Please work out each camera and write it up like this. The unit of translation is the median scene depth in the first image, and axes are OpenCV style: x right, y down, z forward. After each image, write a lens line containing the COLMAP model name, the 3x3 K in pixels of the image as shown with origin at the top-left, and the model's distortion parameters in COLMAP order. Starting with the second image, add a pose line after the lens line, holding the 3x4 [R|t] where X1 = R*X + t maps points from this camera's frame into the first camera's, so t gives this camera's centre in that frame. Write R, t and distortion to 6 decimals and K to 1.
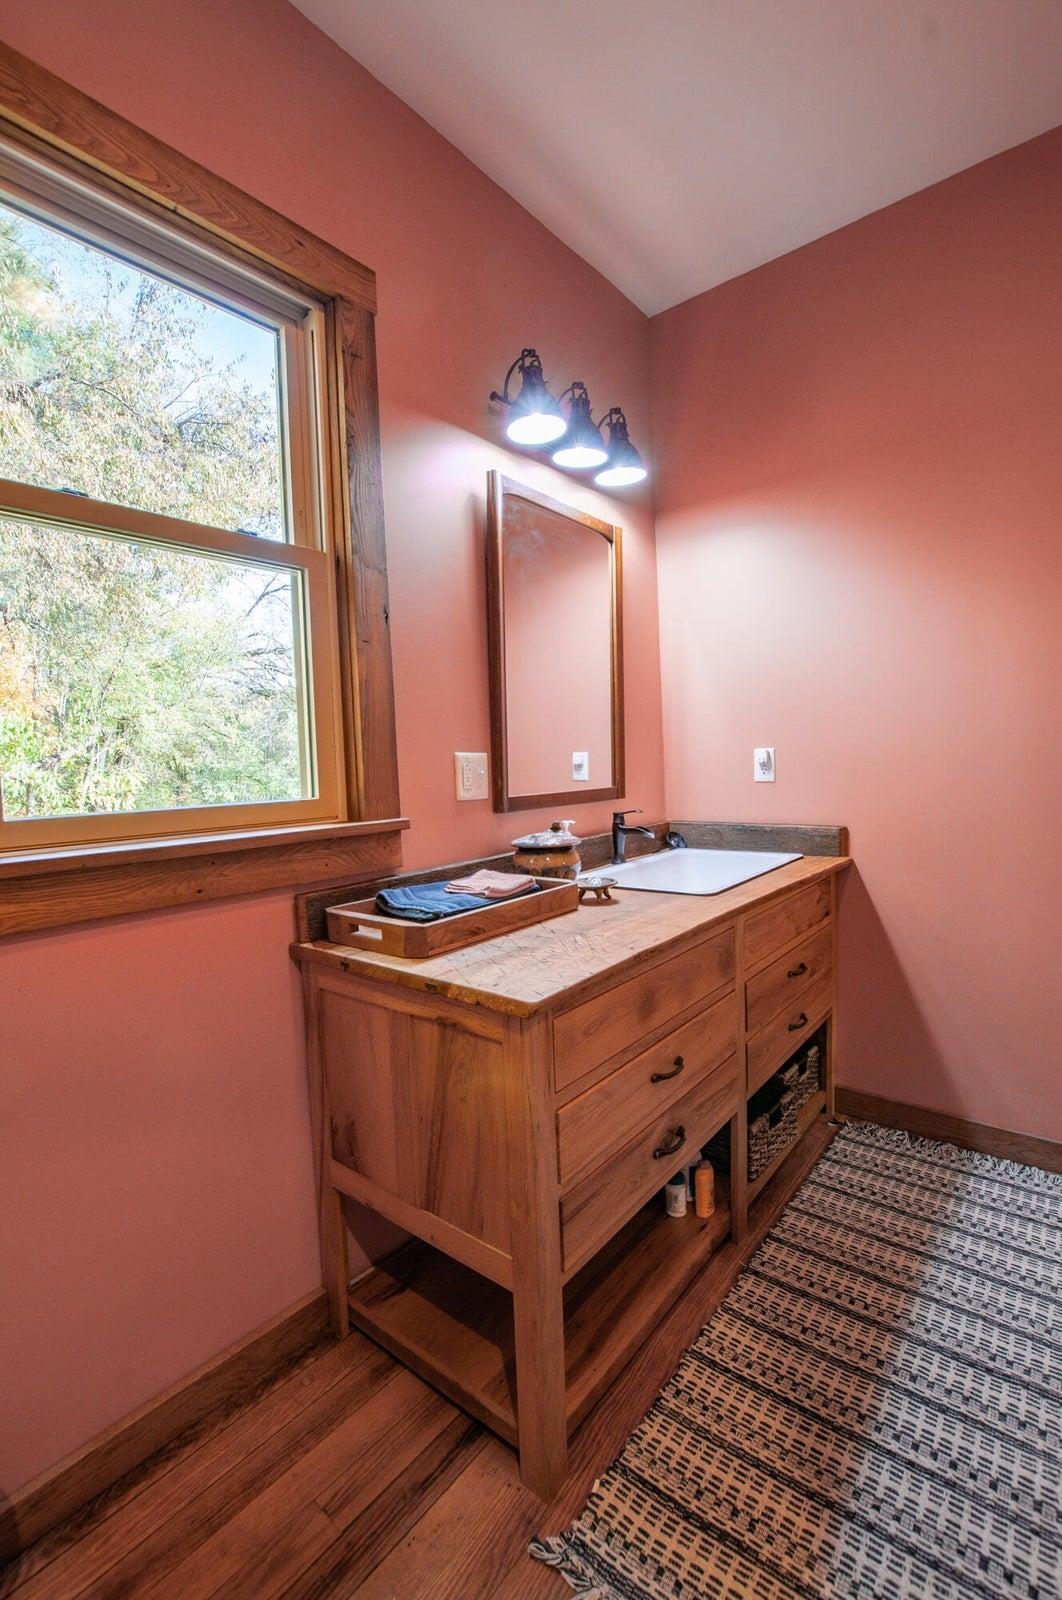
lens RADIAL K [[702.0, 0, 531.0], [0, 702.0, 800.0], [0, 0, 1]] dist [-0.000241, -0.000005]
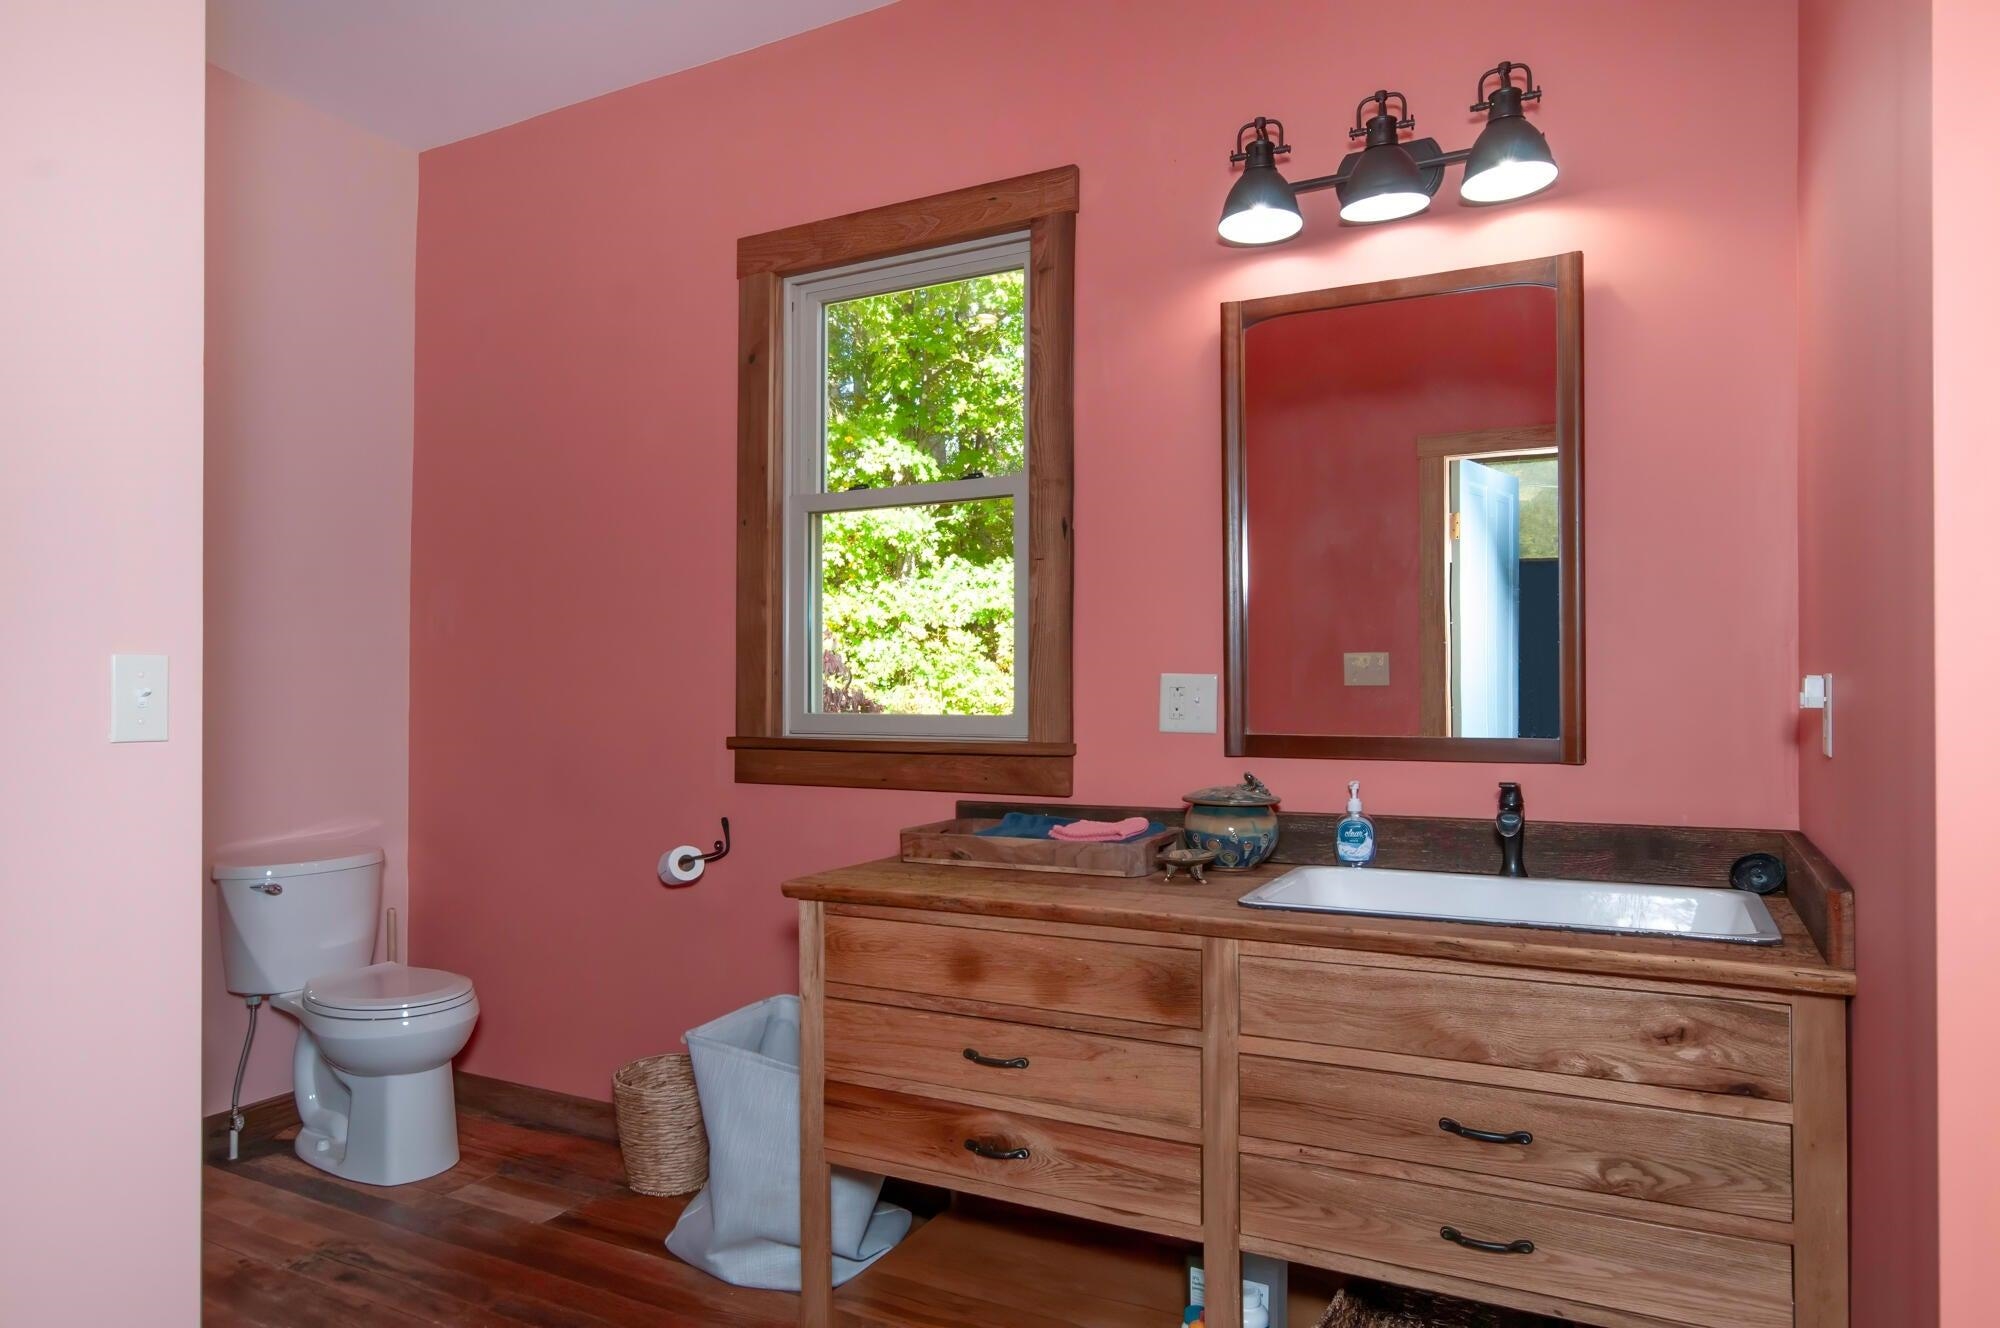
lens RADIAL K [[1235.7, 0, 1000.0], [0, 1235.7, 664.0], [0, 0, 1]] dist [0.007199, 0.002509]
pose [[0.193291, 0.023168, -0.980868, 1.410782], [-0.052618, 0.998527, 0.013216, -0.092435], [0.979730, 0.049056, 0.194225, 0.599042]]
